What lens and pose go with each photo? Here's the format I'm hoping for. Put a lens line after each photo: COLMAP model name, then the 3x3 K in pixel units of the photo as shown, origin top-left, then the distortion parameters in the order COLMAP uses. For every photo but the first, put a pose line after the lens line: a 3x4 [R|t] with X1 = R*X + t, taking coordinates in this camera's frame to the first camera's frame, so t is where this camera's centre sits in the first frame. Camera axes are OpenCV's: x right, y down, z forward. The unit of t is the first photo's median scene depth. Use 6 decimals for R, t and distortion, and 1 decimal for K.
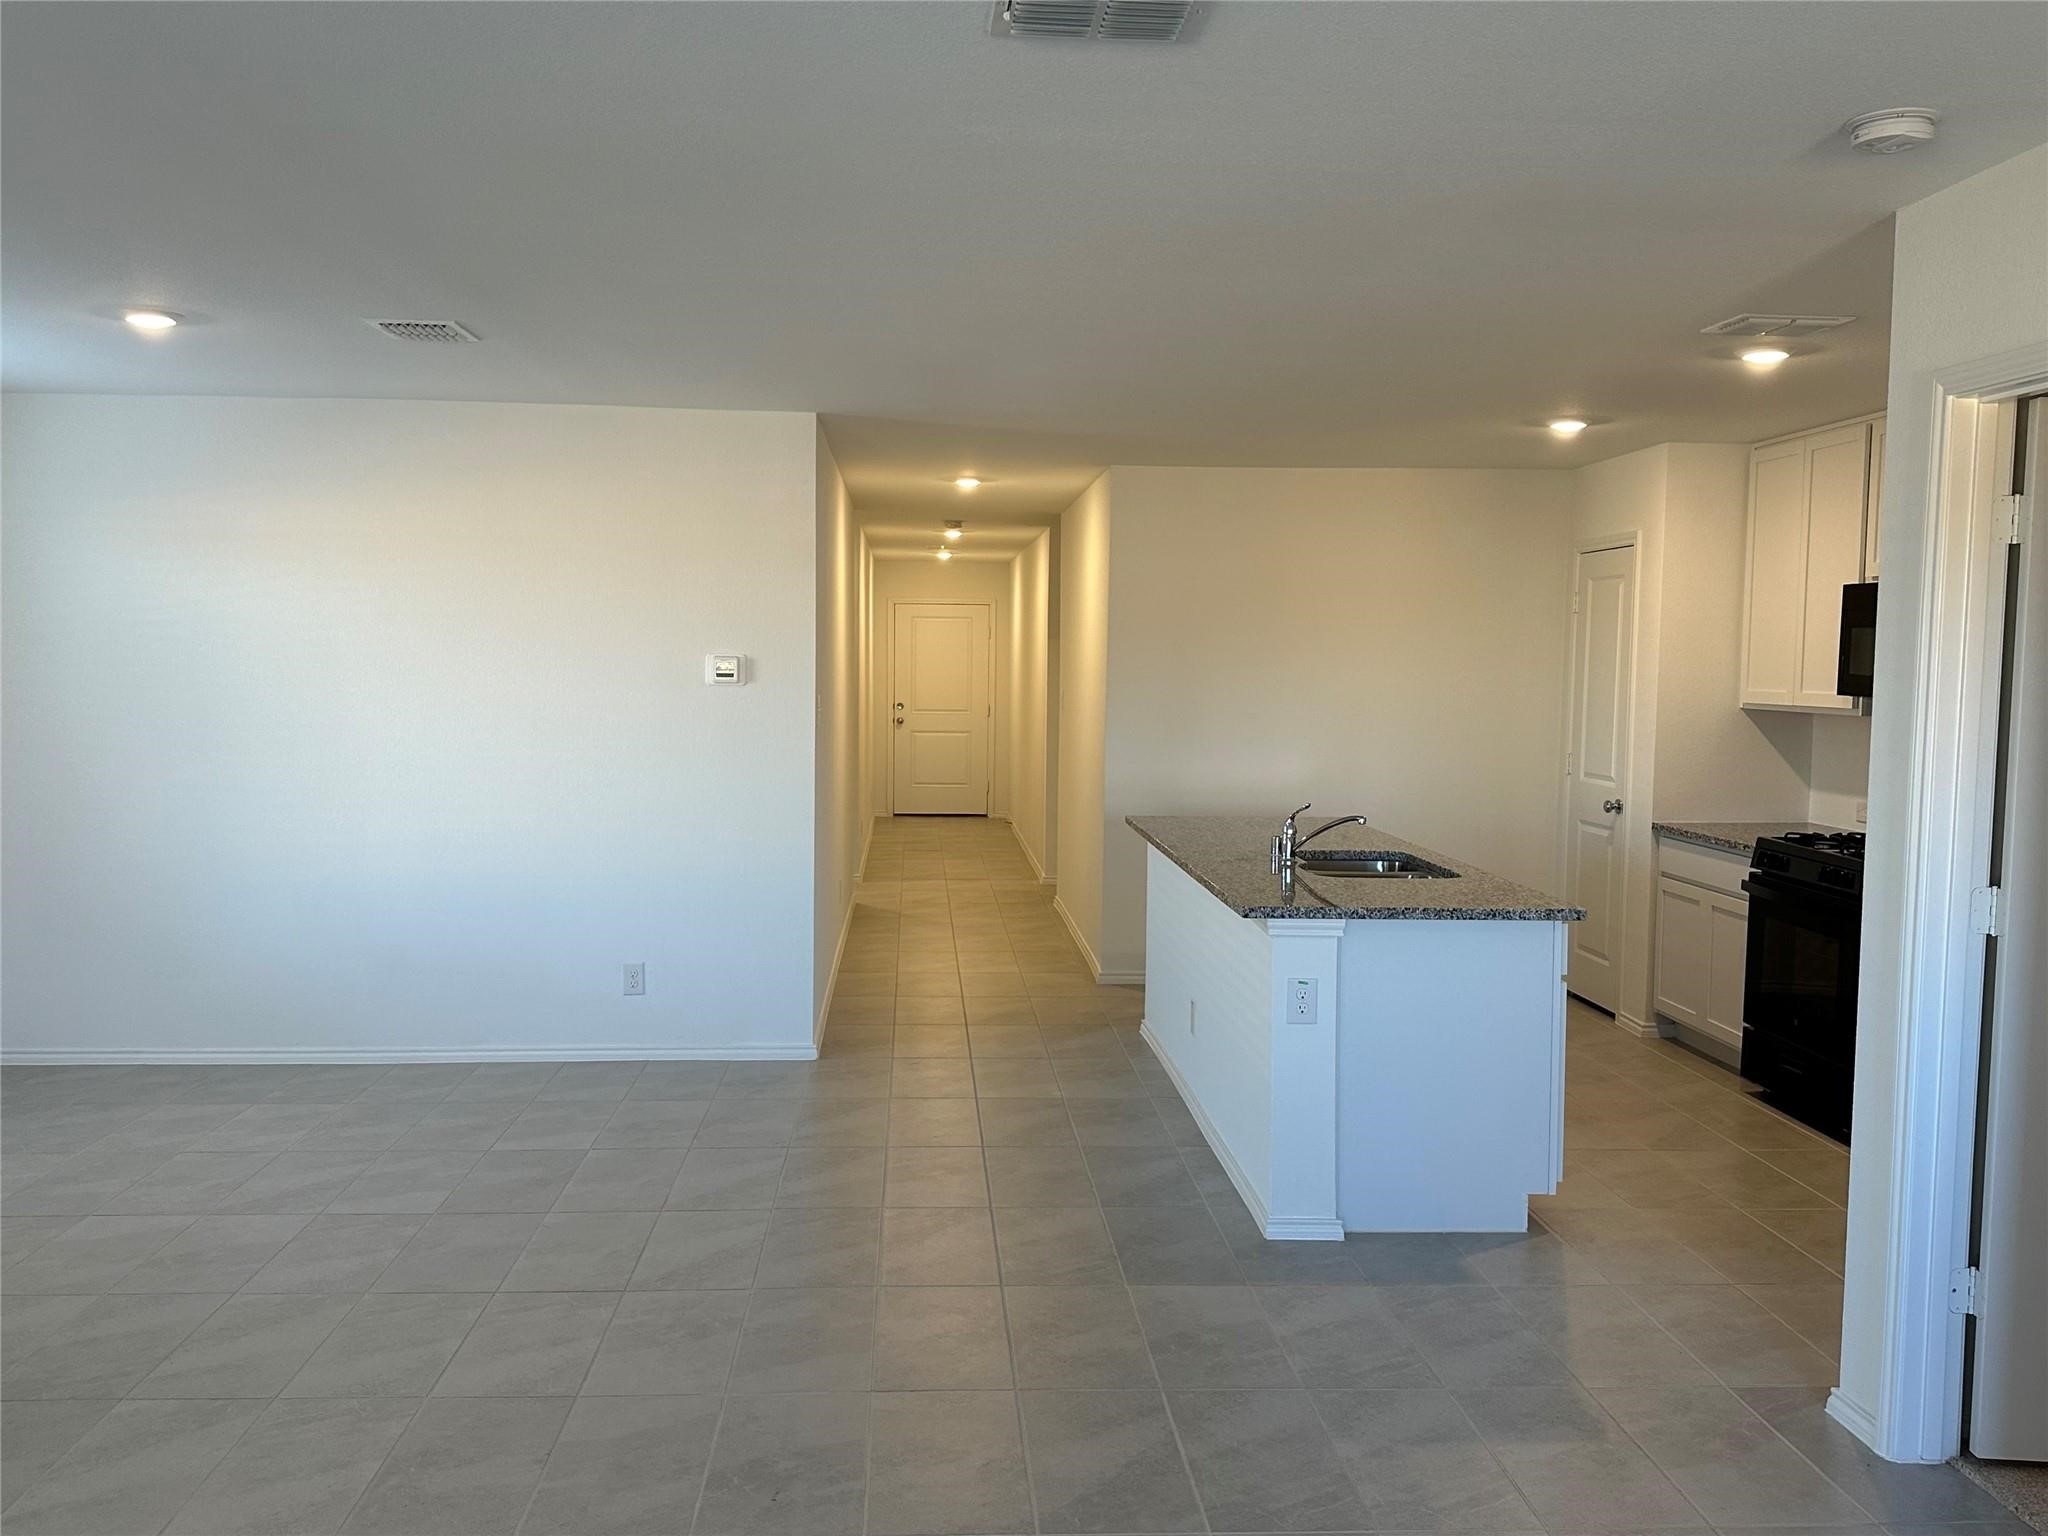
lens RADIAL K [[1769.6, 0, 1024.0], [0, 1769.6, 768.0], [0, 0, 1]] dist [-0.006739, -0.004237]
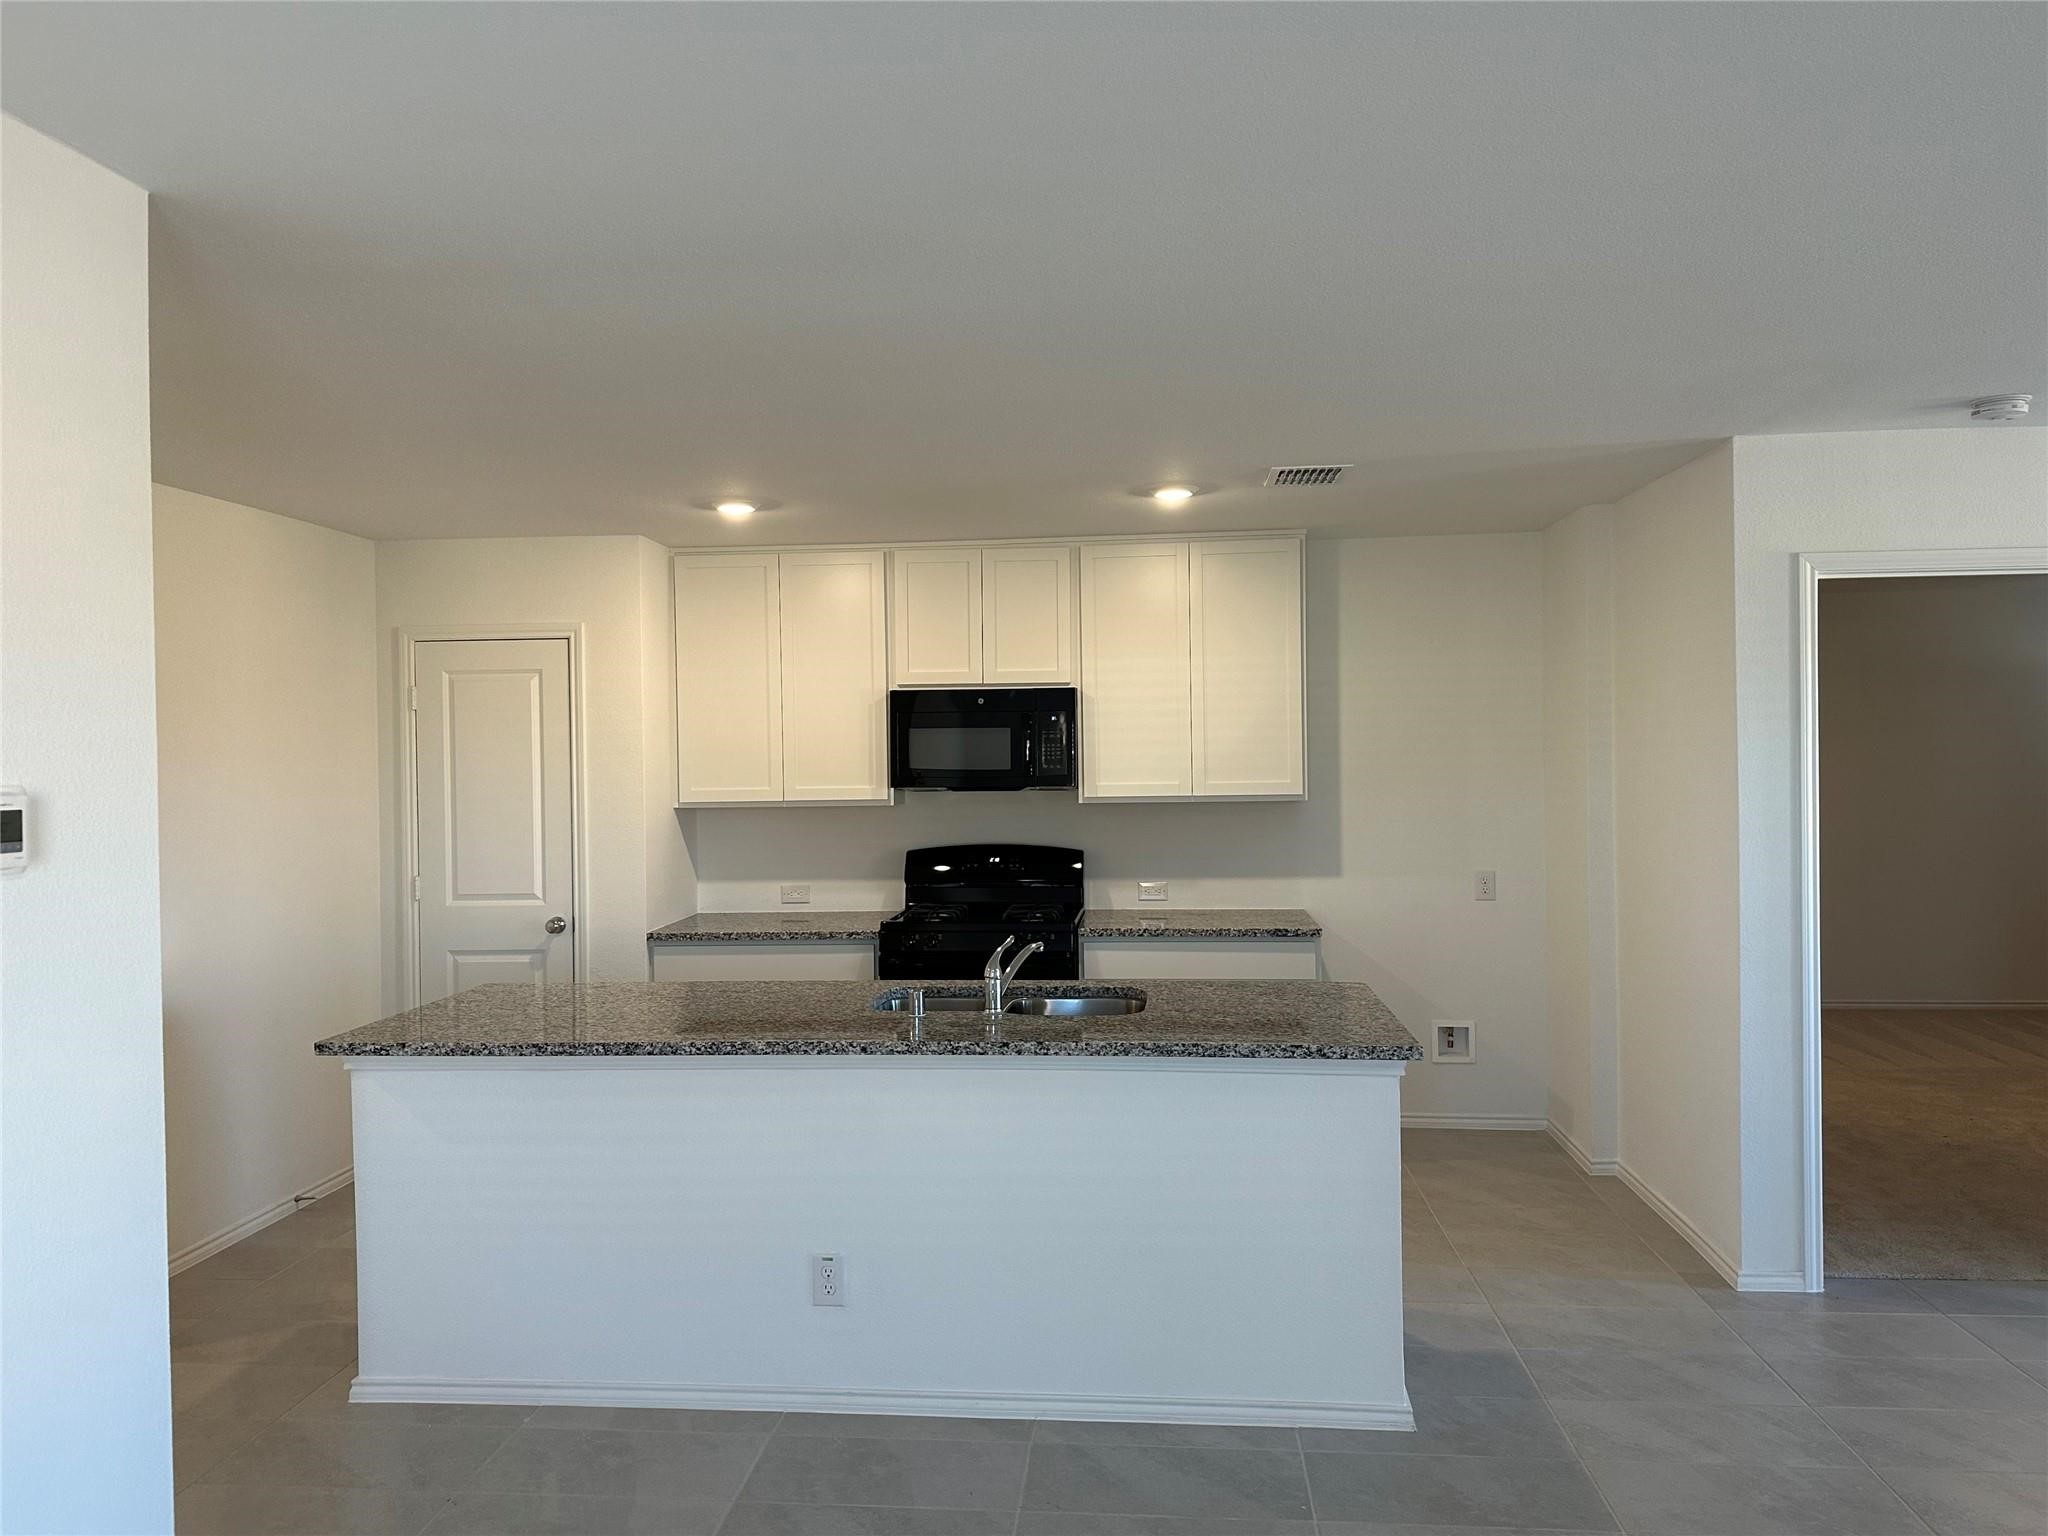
lens RADIAL K [[1448.1, 0, 1024.0], [0, 1448.1, 768.0], [0, 0, 1]] dist [0.001282, -0.003076]
pose [[0.150118, -0.027539, 0.988284, -0.419597], [0.081472, 0.996557, 0.015394, -0.059224], [-0.985305, 0.078206, 0.151845, 0.763559]]
